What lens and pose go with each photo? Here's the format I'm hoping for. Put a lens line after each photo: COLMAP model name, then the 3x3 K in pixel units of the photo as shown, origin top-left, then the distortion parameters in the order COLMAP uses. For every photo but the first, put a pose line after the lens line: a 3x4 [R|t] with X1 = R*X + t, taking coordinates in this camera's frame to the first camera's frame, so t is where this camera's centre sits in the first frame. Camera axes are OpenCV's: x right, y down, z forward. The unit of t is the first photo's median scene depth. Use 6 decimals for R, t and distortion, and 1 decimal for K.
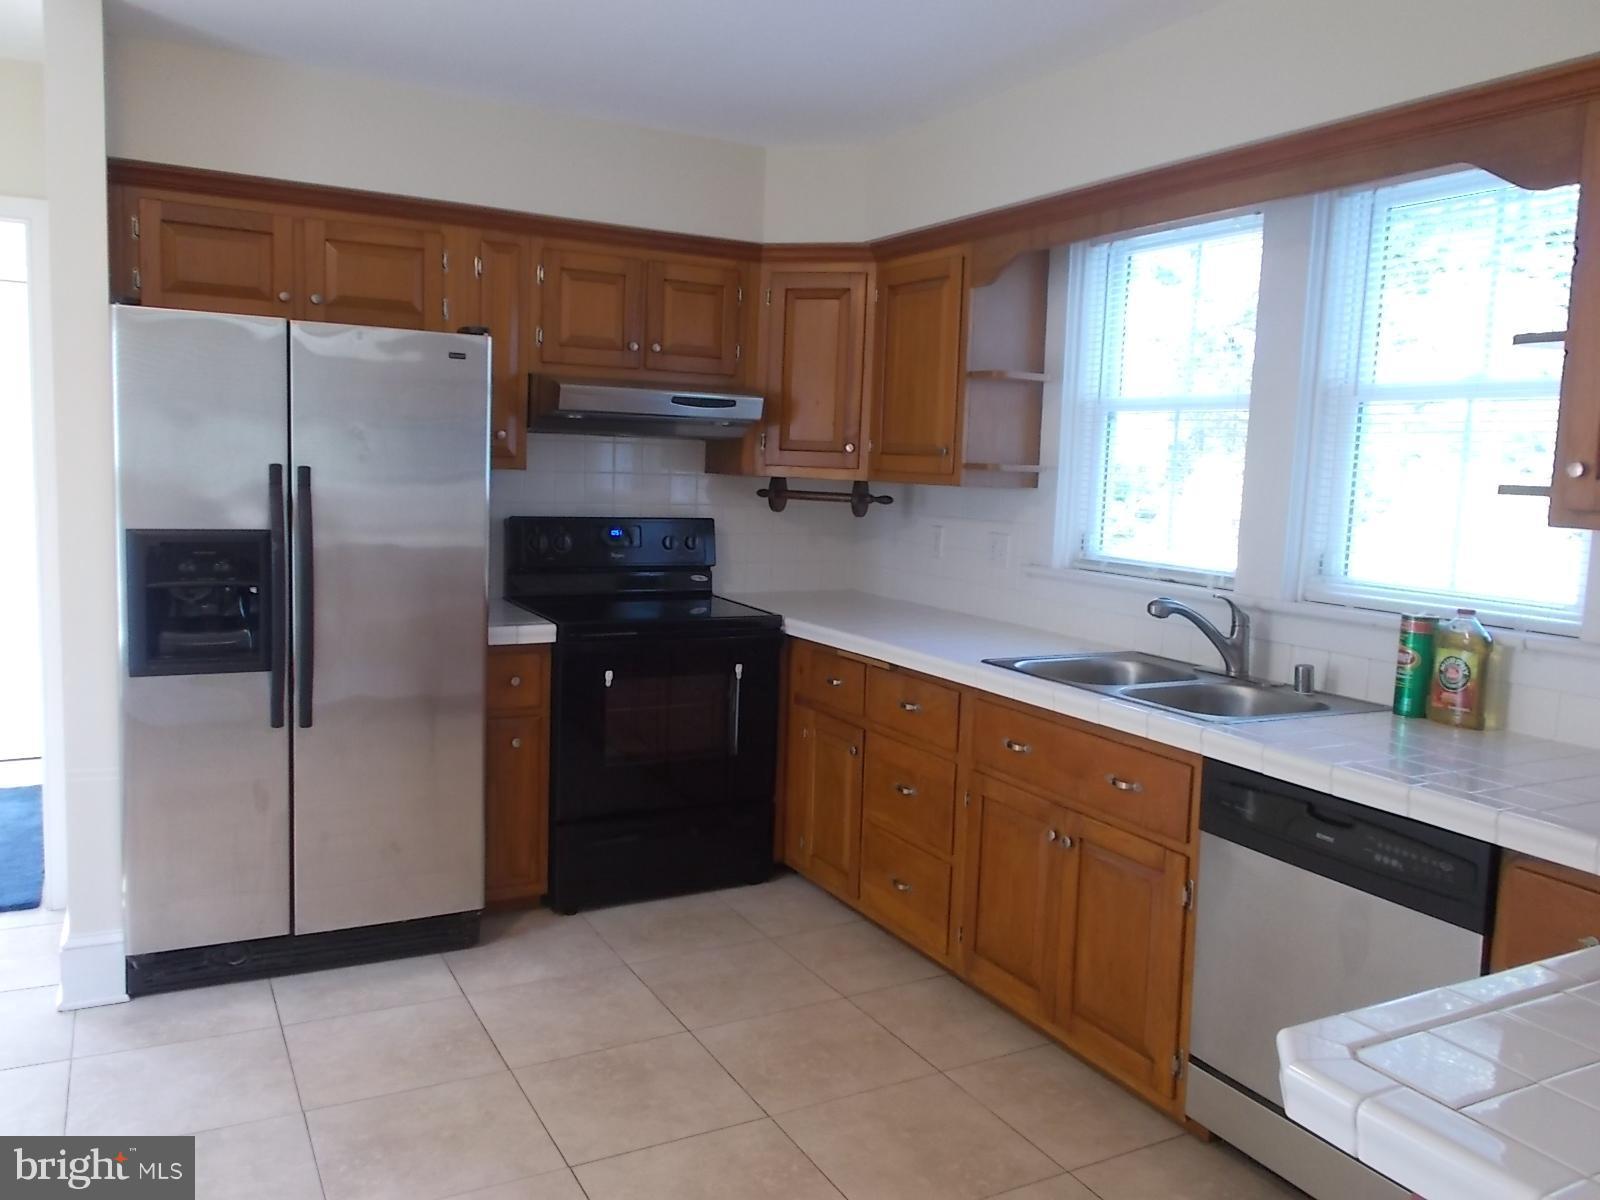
lens RADIAL K [[1249.7, 0, 801.6], [0, 1249.7, 591.7], [0, 0, 1]] dist [0.019928, -0.008119]
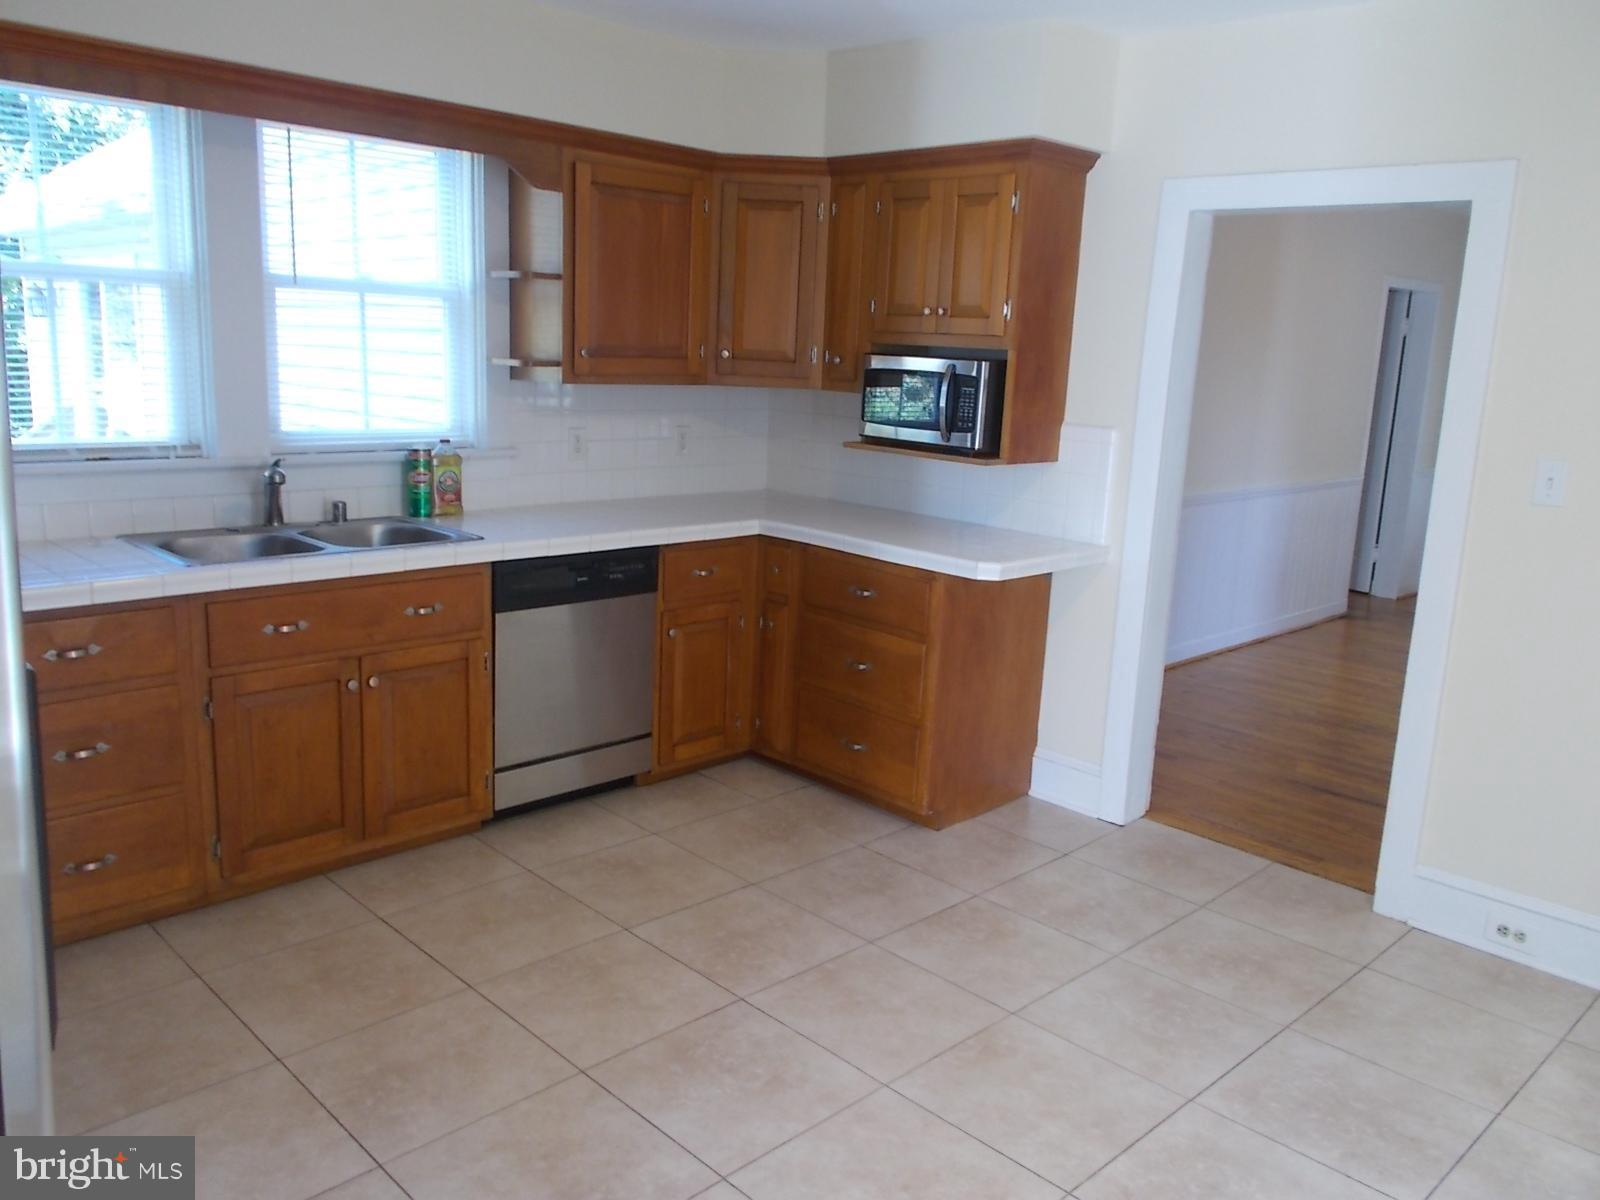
lens RADIAL K [[1249.7, 0, 798.7], [0, 1249.7, 601.9], [0, 0, 1]] dist [0.019928, -0.008119]
pose [[-0.287057, -0.236178, 0.928342, -1.011881], [0.054706, 0.963505, 0.262039, -0.163231], [-0.956350, 0.126006, -0.263661, 0.960357]]
